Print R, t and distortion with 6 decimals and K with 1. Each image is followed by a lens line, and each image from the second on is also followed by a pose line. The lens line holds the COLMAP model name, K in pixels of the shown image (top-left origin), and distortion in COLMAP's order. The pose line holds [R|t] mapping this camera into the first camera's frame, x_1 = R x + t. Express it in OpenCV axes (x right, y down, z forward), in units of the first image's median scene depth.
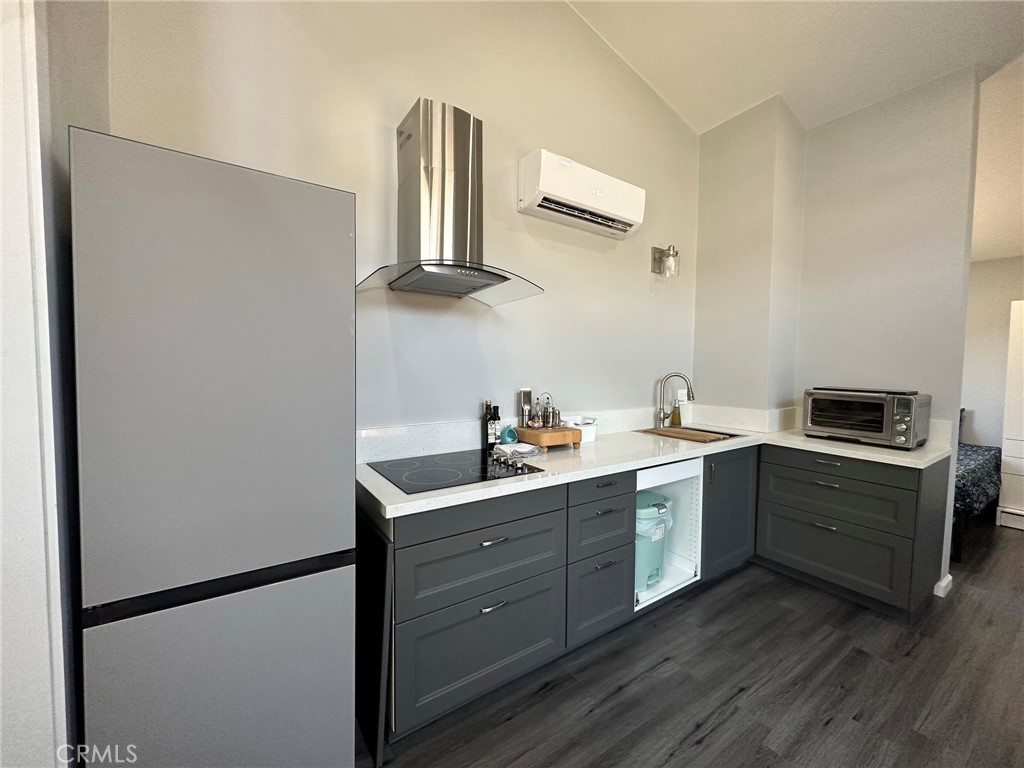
lens RADIAL K [[408.6, 0, 509.4], [0, 408.6, 384.0], [0, 0, 1]] dist [-0.000250, -0.000017]
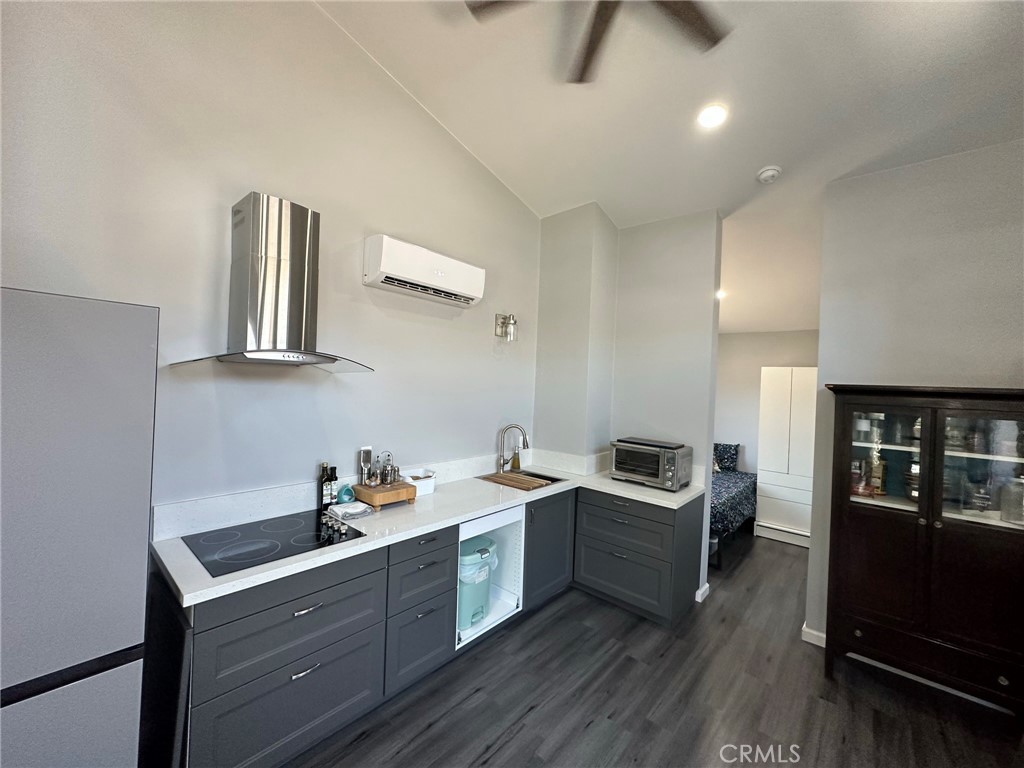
lens RADIAL K [[408.6, 0, 509.4], [0, 408.6, 384.0], [0, 0, 1]] dist [-0.000250, -0.000017]
pose [[0.966587, 0.027644, 0.254844, 0.129638], [-0.018558, 0.999106, -0.037990, -0.126754], [-0.255666, 0.031991, 0.966236, -0.142007]]
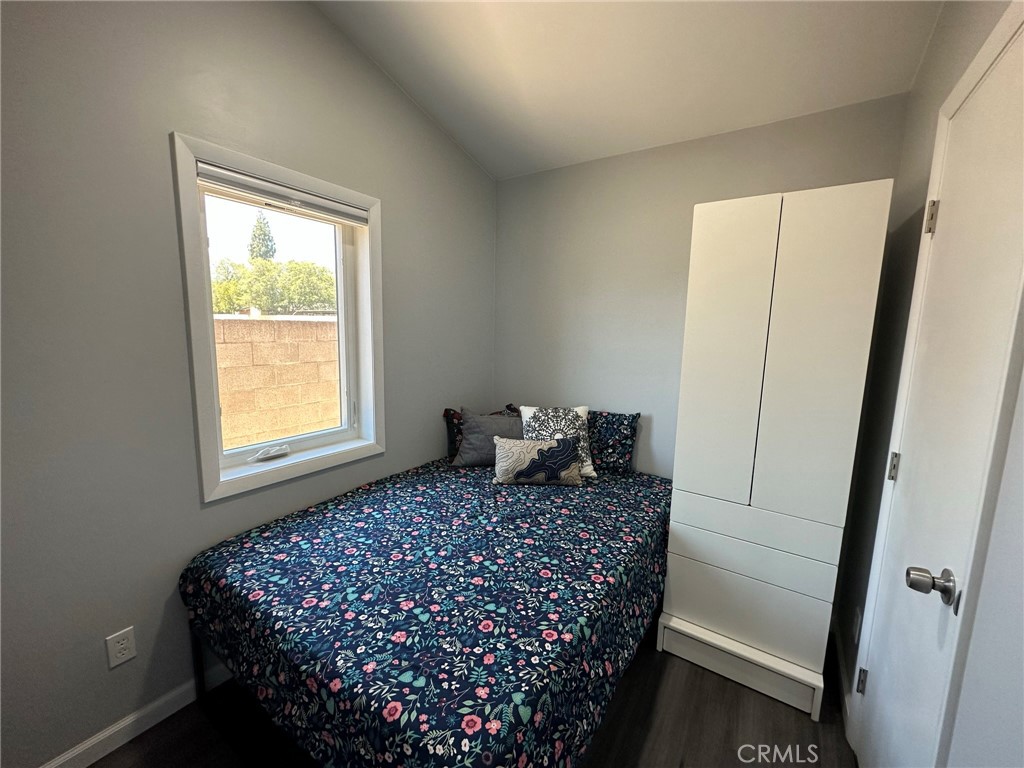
lens RADIAL K [[408.6, 0, 509.4], [0, 408.6, 384.0], [0, 0, 1]] dist [-0.000250, -0.000017]
pose [[0.925071, -0.041861, 0.377479, 1.354708], [0.004688, 0.995090, 0.098864, -0.072354], [-0.379764, -0.089687, 0.920725, 1.009204]]
